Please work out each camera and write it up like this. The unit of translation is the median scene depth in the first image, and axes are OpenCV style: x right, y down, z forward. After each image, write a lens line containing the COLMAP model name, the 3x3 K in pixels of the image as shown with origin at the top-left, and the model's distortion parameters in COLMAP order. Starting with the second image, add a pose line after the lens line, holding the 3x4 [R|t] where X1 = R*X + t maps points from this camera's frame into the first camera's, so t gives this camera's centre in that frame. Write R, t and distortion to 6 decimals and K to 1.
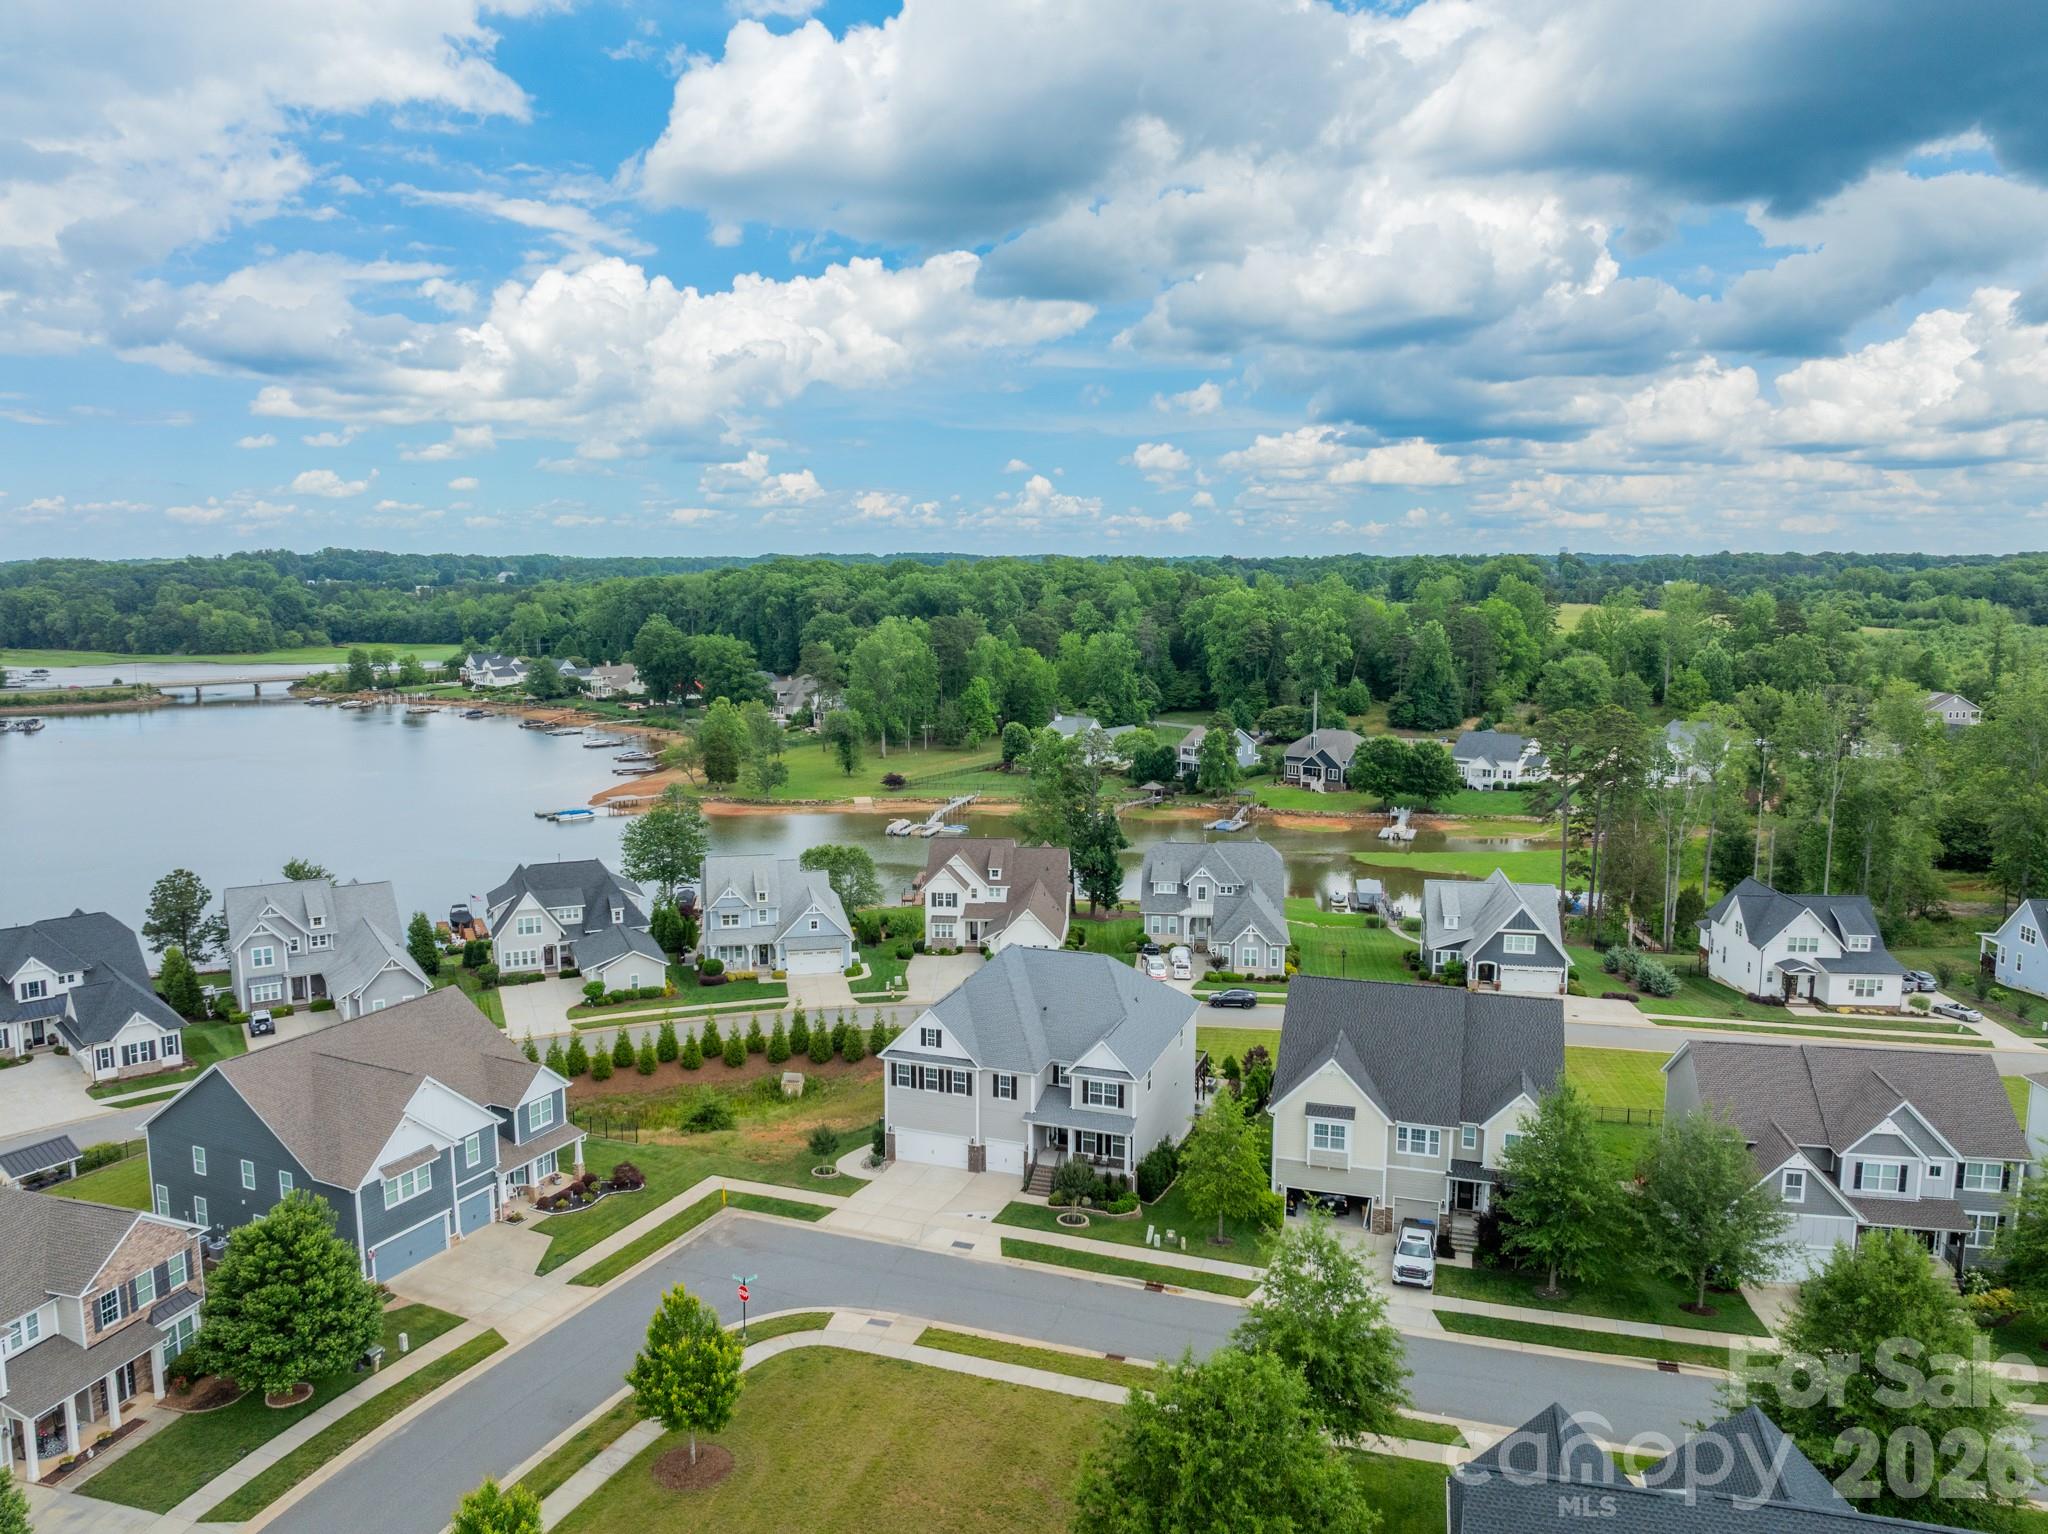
lens RADIAL K [[1449.6, 0, 1023.0], [0, 1449.6, 770.3], [0, 0, 1]] dist [-0.031886, -0.001309]
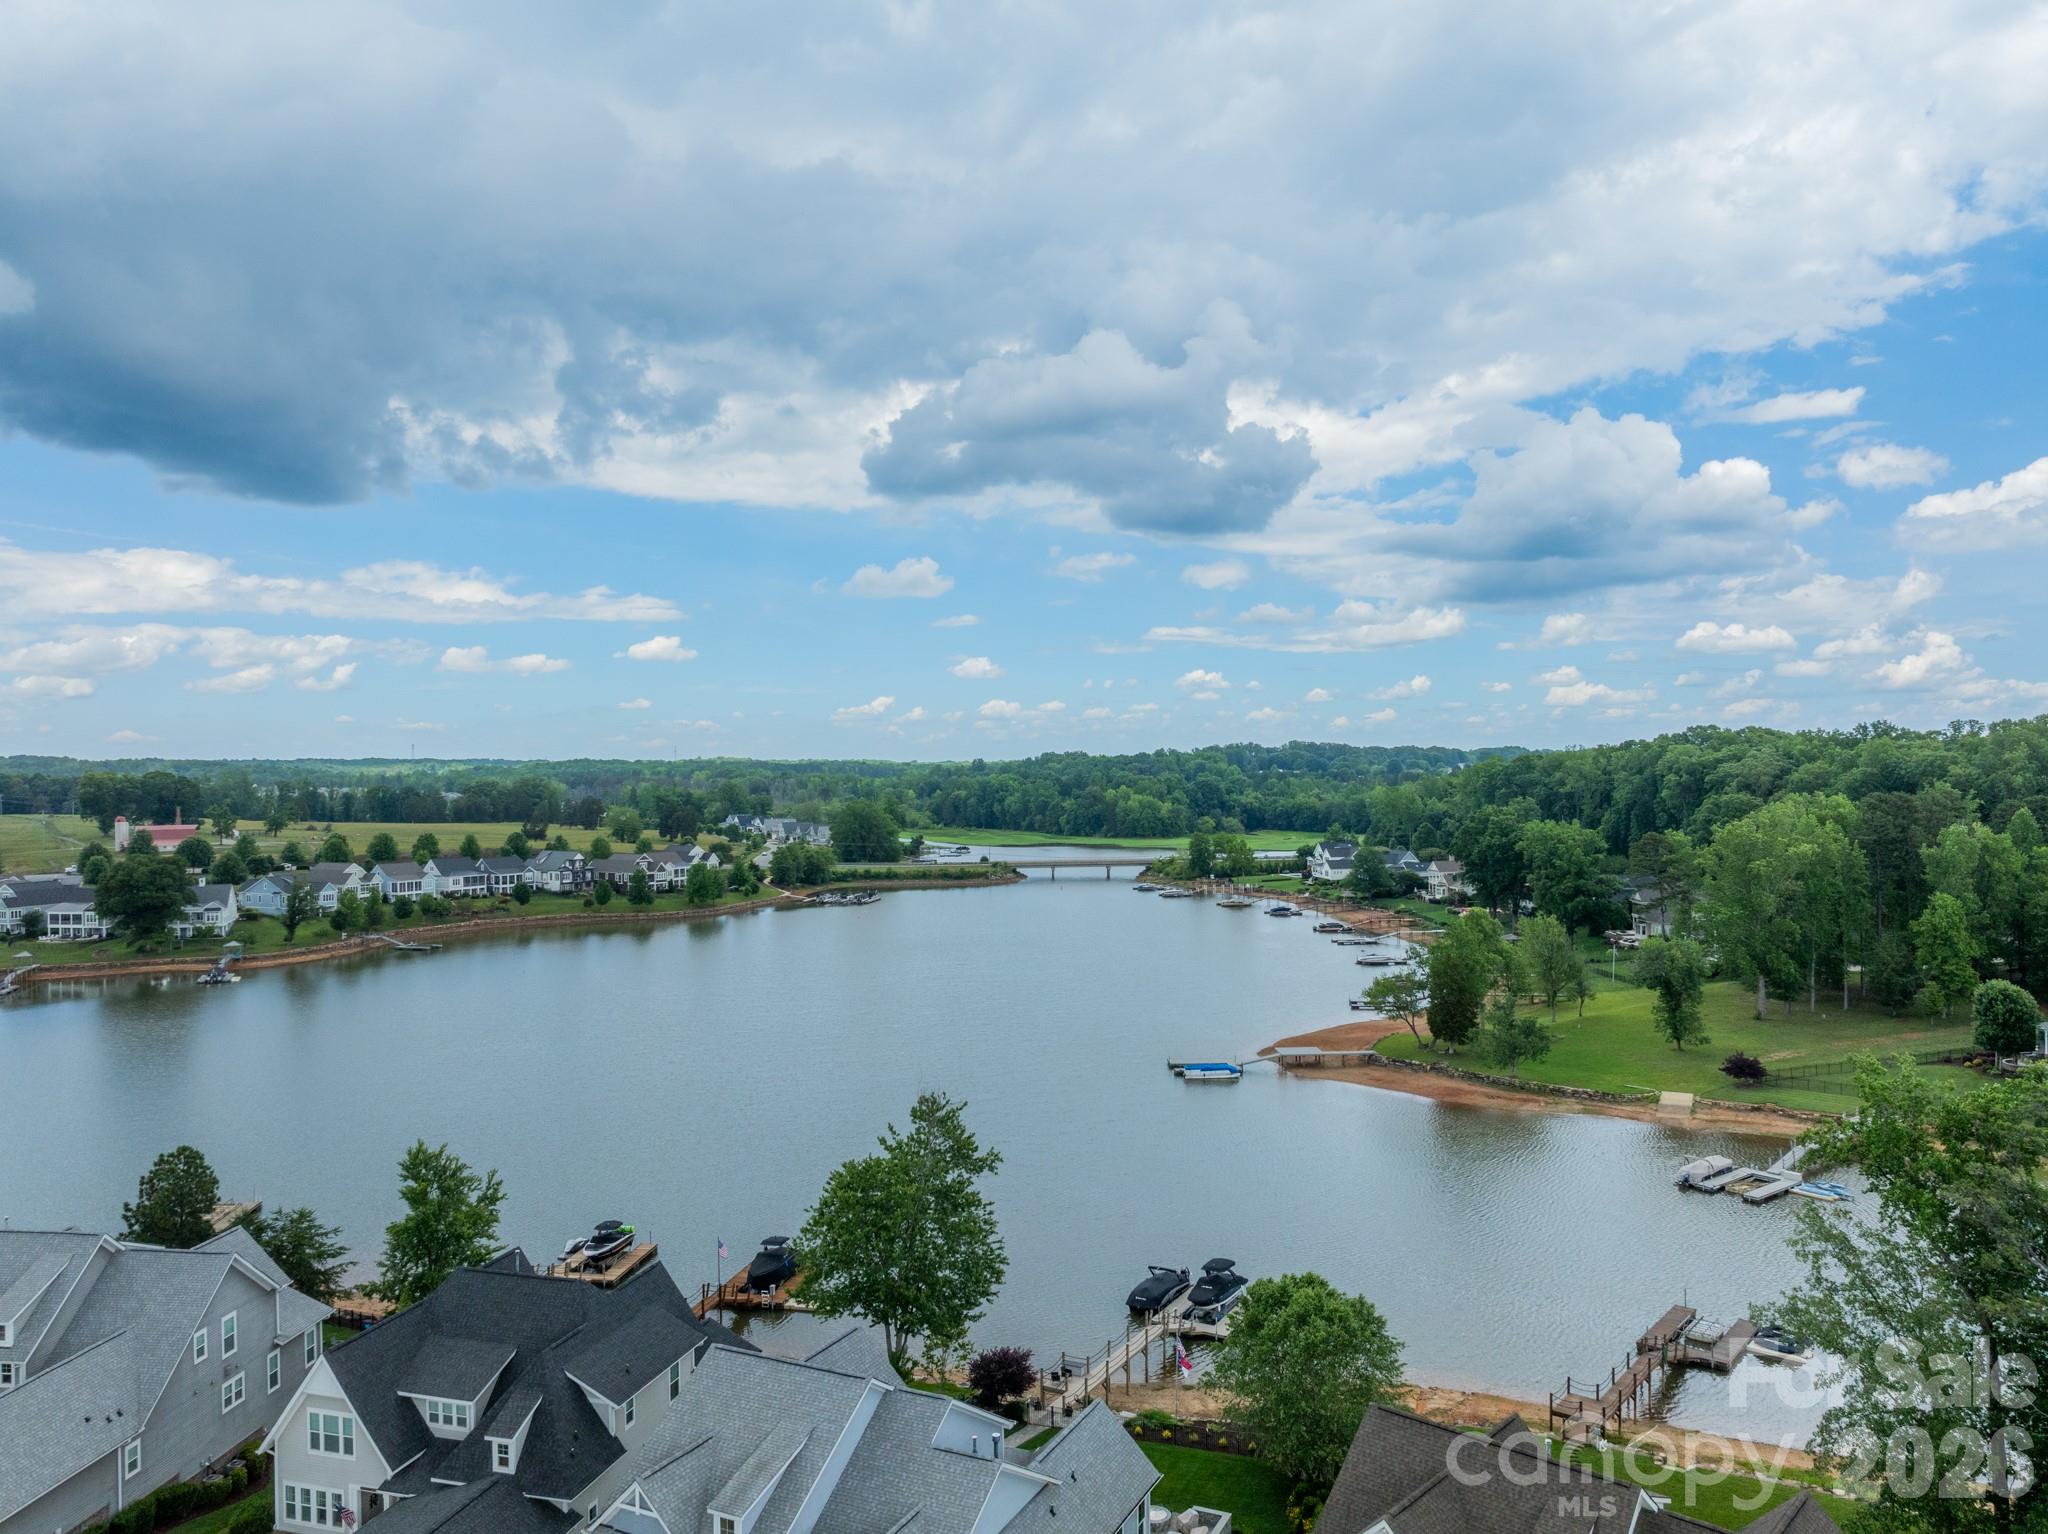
lens RADIAL K [[1449.6, 0, 1026.5], [0, 1449.6, 765.8], [0, 0, 1]] dist [-0.031886, -0.001309]
pose [[0.788728, -0.008935, -0.614678, 0.021366], [-0.076309, 0.990738, -0.112318, -0.014988], [0.609988, 0.135493, 0.780741, 0.210565]]
